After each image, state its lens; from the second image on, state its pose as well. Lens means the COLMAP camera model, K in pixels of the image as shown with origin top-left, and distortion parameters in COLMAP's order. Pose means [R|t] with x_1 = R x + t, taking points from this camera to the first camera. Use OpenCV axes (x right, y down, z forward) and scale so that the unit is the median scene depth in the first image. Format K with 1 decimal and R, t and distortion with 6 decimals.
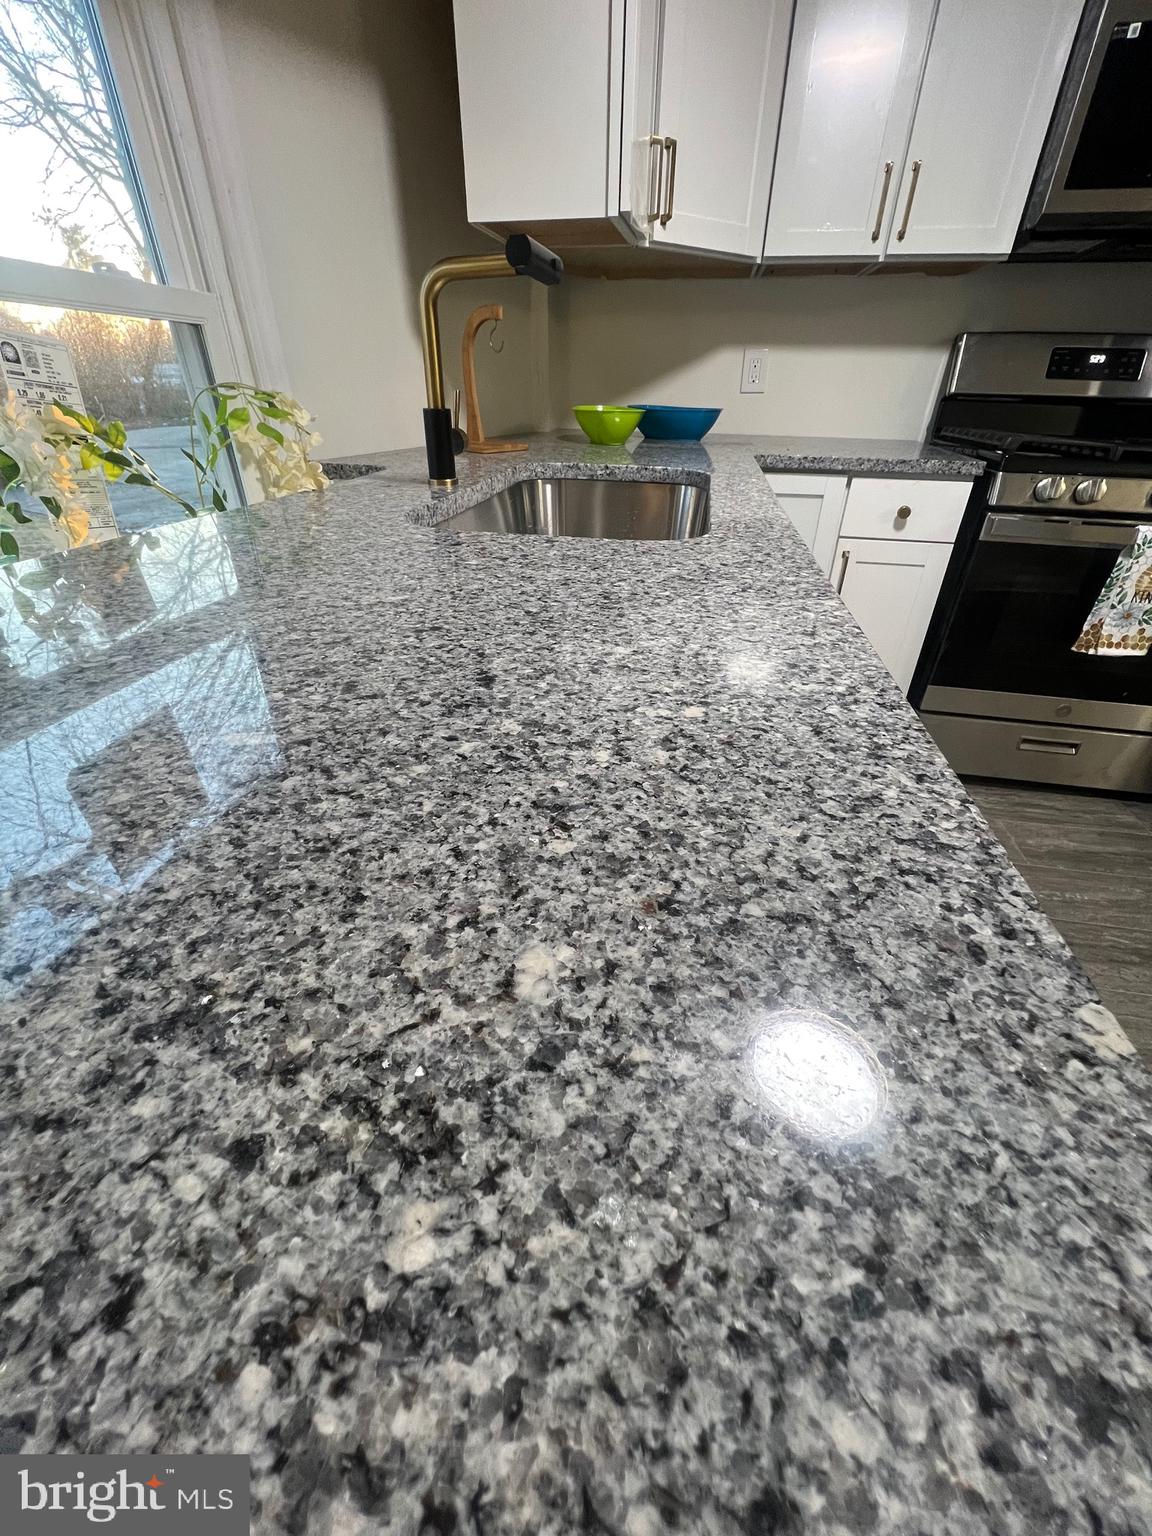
lens RADIAL K [[611.1, 0, 582.5], [0, 611.1, 767.0], [0, 0, 1]] dist [-0.001269, 0.001086]
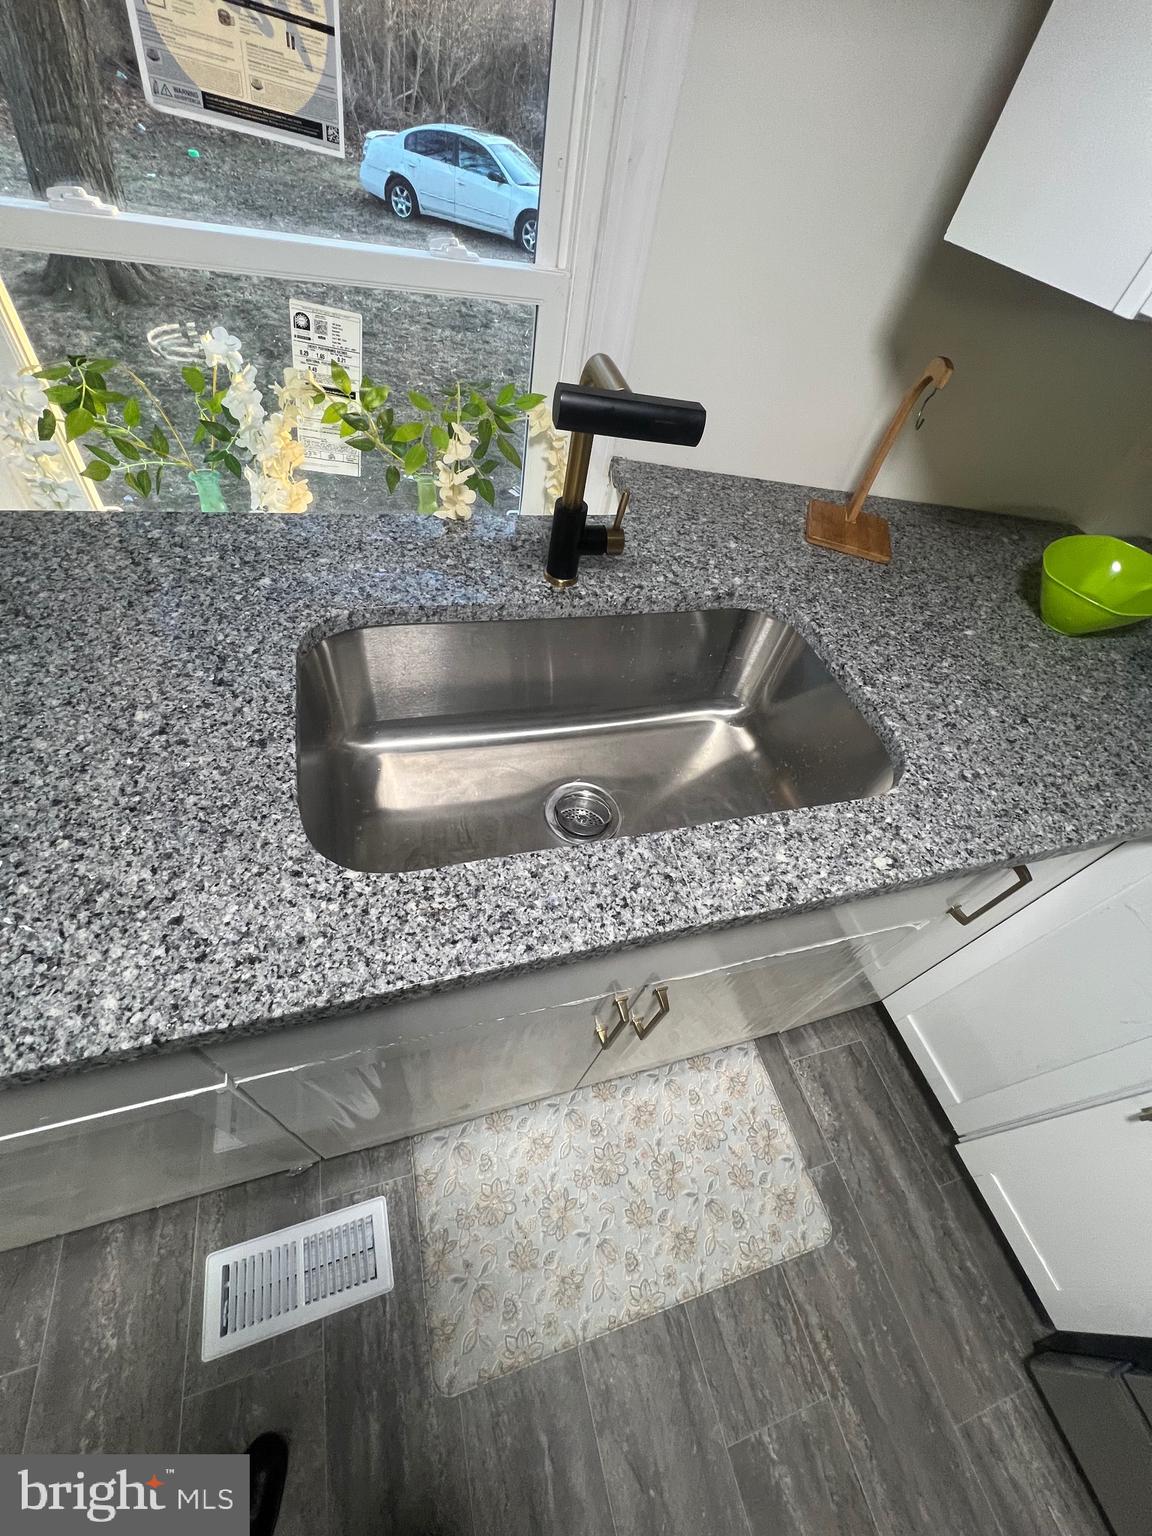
lens RADIAL K [[611.1, 0, 583.4], [0, 611.1, 772.4], [0, 0, 1]] dist [-0.001269, 0.001086]
pose [[0.429495, 0.731035, -0.530209, 0.831508], [-0.597963, 0.670185, 0.439651, -1.269012], [0.676738, 0.128217, 0.724973, 0.813866]]
